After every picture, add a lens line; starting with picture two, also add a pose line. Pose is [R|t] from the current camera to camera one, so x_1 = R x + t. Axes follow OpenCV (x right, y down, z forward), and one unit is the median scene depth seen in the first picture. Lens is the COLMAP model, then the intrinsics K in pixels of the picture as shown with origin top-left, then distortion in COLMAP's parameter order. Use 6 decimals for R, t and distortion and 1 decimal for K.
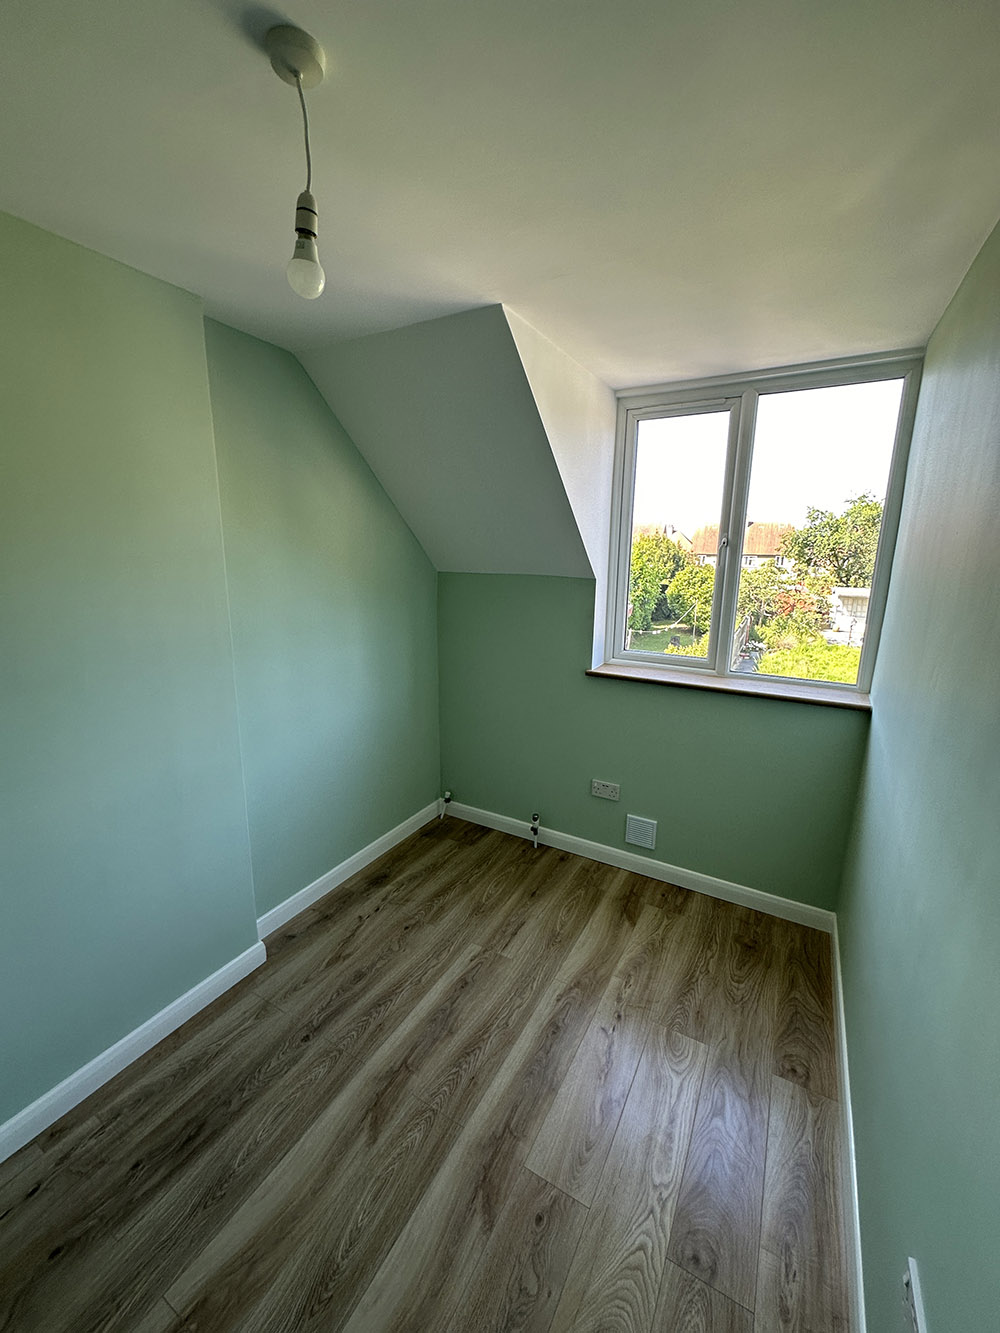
lens RADIAL K [[532.5, 0, 498.1], [0, 532.5, 666.8], [0, 0, 1]] dist [-0.003265, 0.000263]
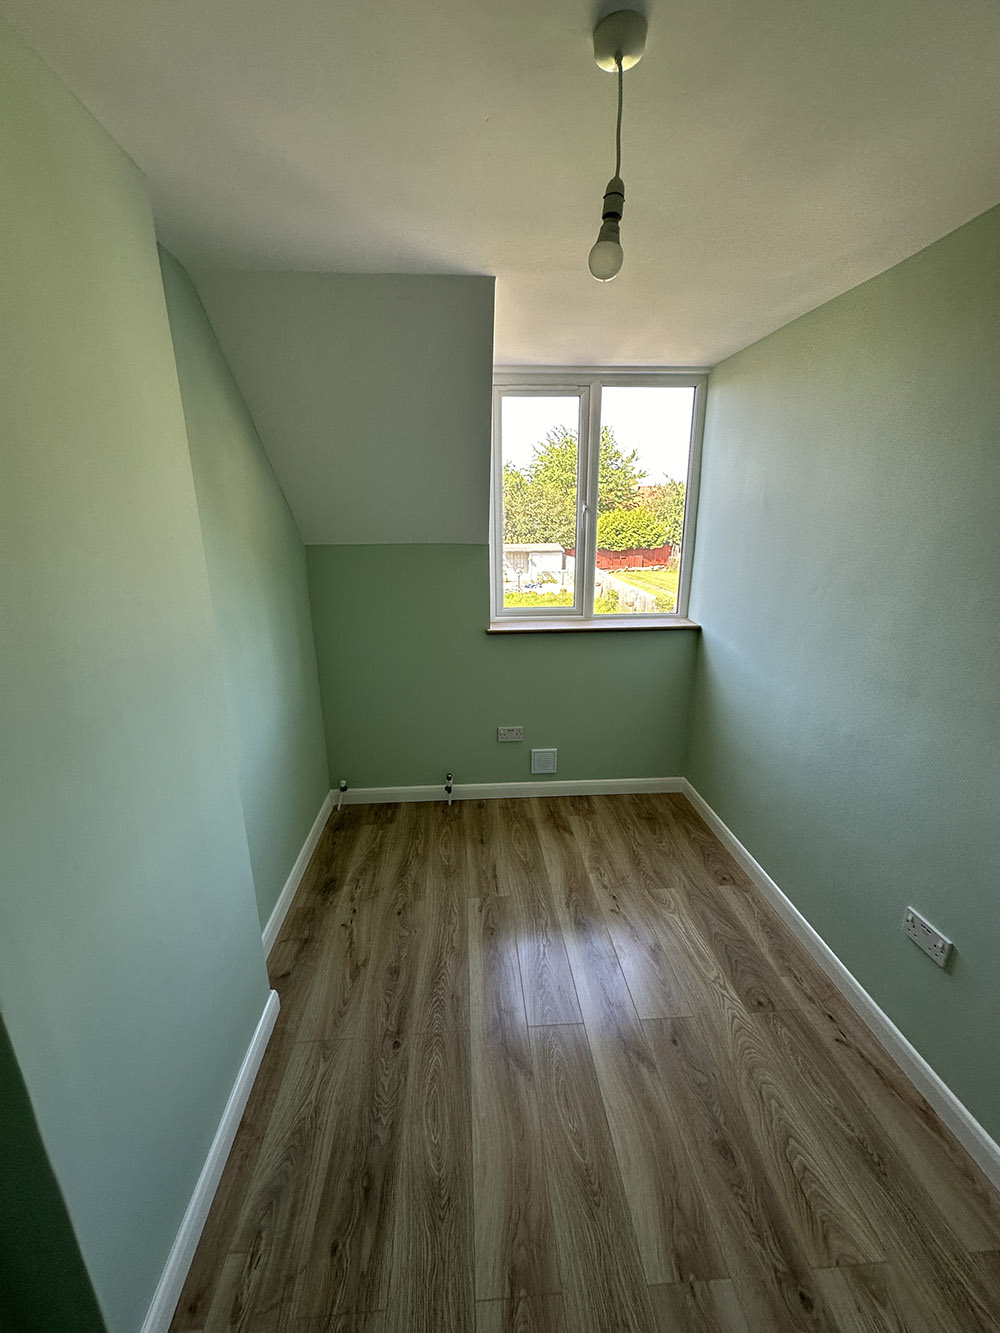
lens RADIAL K [[530.9, 0, 499.8], [0, 530.9, 668.2], [0, 0, 1]] dist [-0.002844, -0.000082]
pose [[0.832253, -0.169830, 0.527742, -0.490770], [0.134855, 0.985348, 0.104421, -0.032689], [-0.537744, -0.015736, 0.842962, 0.091401]]
